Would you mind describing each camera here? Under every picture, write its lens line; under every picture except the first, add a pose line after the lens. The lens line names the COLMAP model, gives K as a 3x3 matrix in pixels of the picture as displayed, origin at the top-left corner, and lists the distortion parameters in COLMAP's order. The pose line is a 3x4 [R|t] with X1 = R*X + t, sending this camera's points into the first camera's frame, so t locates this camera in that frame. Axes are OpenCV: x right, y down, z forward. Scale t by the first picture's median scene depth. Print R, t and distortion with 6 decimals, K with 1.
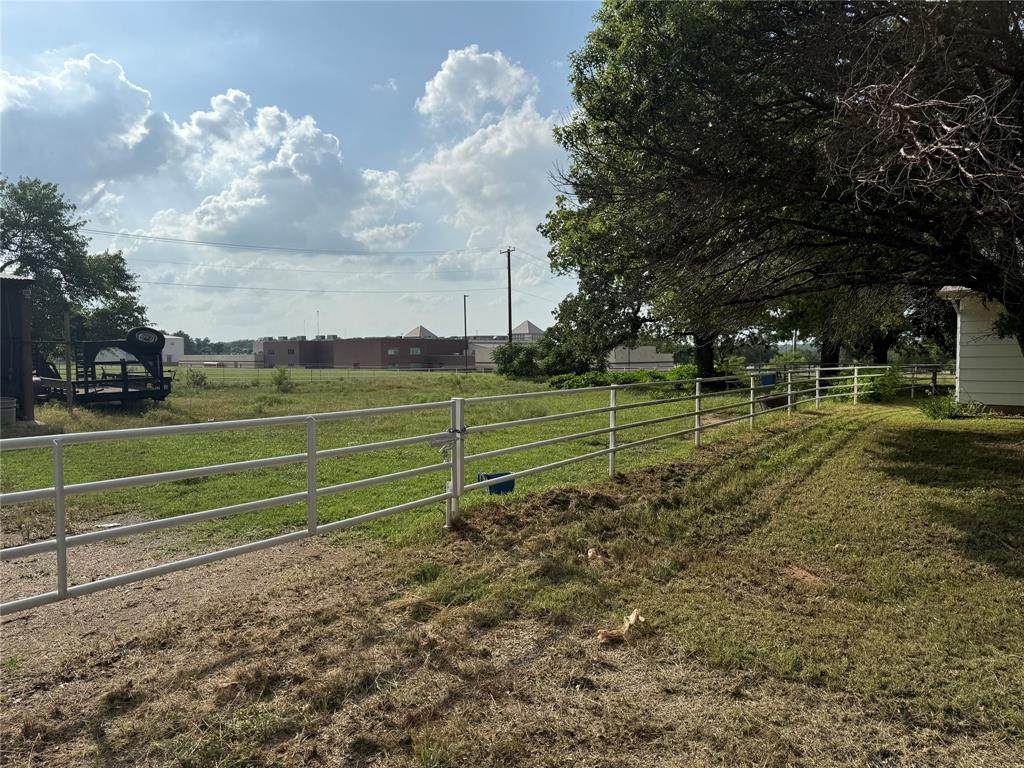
lens RADIAL K [[741.3, 0, 512.0], [0, 741.3, 384.0], [0, 0, 1]] dist [-0.000130, -0.000099]
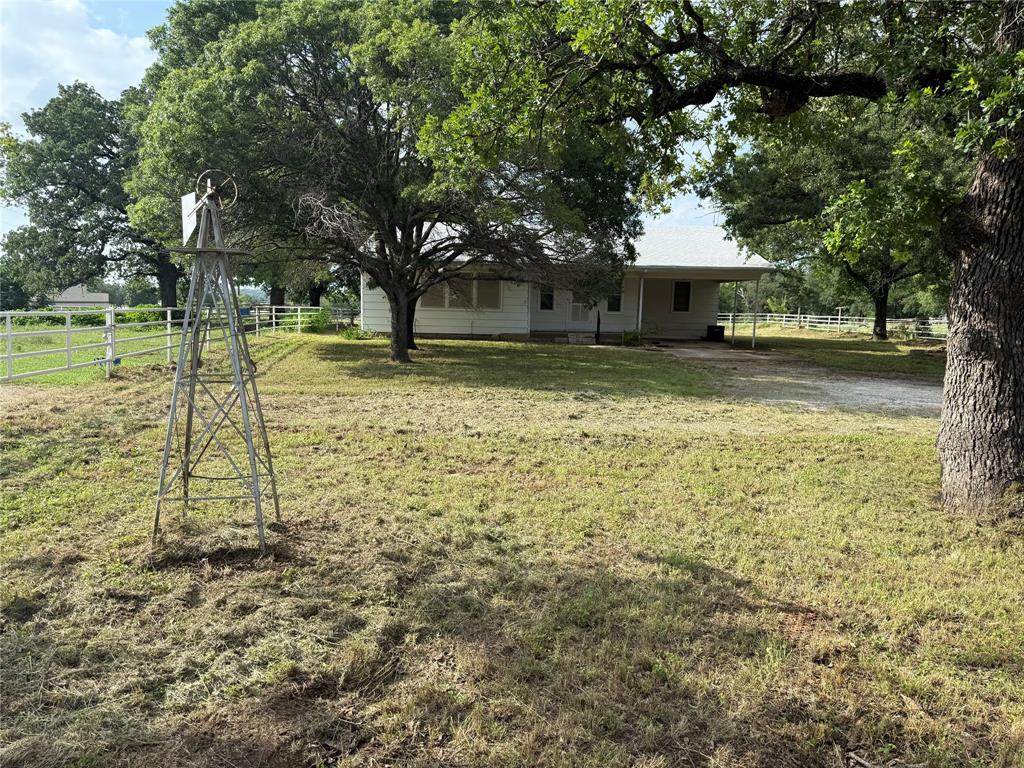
lens RADIAL K [[741.3, 0, 512.0], [0, 741.3, 384.0], [0, 0, 1]] dist [-0.000130, -0.000099]
pose [[0.750173, -0.036750, 0.660219, -0.145226], [-0.010801, 0.997640, 0.067805, 0.020961], [-0.661153, -0.057996, 0.748006, -0.283276]]
